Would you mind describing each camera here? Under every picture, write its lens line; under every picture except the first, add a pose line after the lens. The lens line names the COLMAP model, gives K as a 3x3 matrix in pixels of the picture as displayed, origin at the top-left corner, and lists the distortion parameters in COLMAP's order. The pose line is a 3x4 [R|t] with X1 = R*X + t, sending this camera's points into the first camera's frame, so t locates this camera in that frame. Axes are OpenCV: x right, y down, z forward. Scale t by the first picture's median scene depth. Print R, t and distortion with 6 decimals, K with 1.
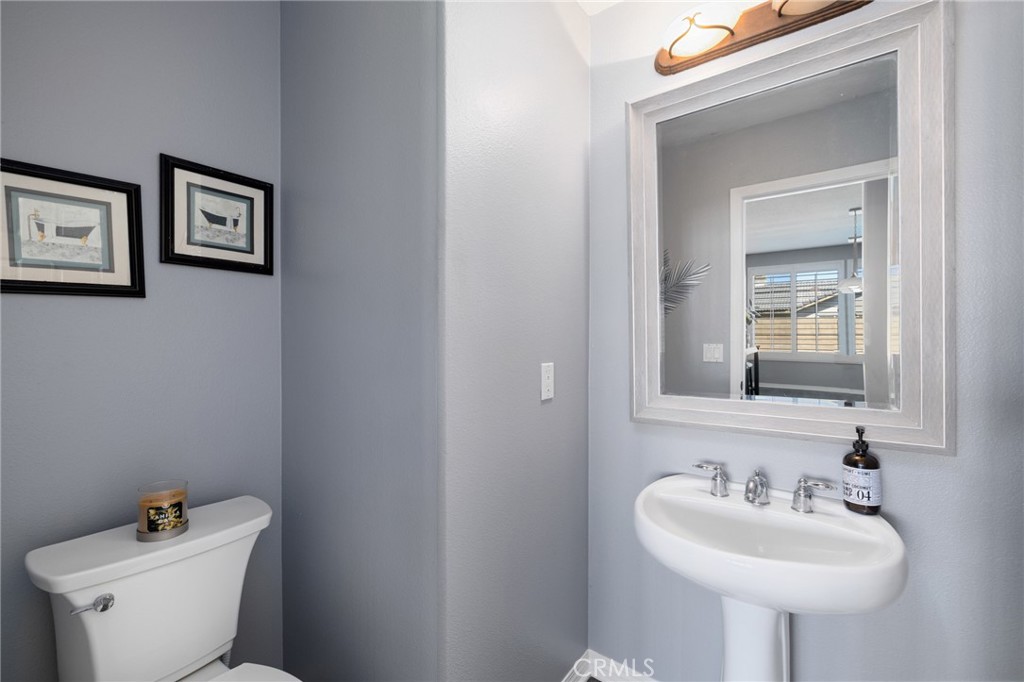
lens RADIAL K [[437.0, 0, 510.2], [0, 437.0, 336.7], [0, 0, 1]] dist [-0.000083, 0.000122]
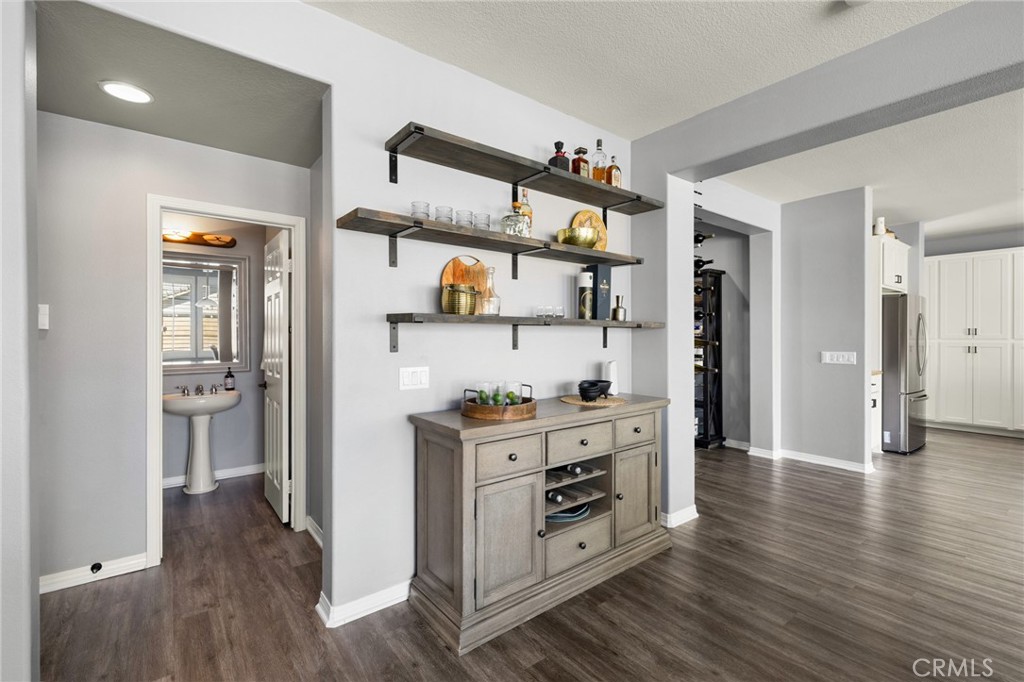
lens RADIAL K [[437.0, 0, 510.2], [0, 437.0, 336.7], [0, 0, 1]] dist [-0.000083, 0.000122]
pose [[0.271239, 0.000750, 0.962512, -2.086936], [-0.004566, 0.999989, 0.000508, -0.063459], [-0.962501, -0.004533, 0.271239, -2.260725]]
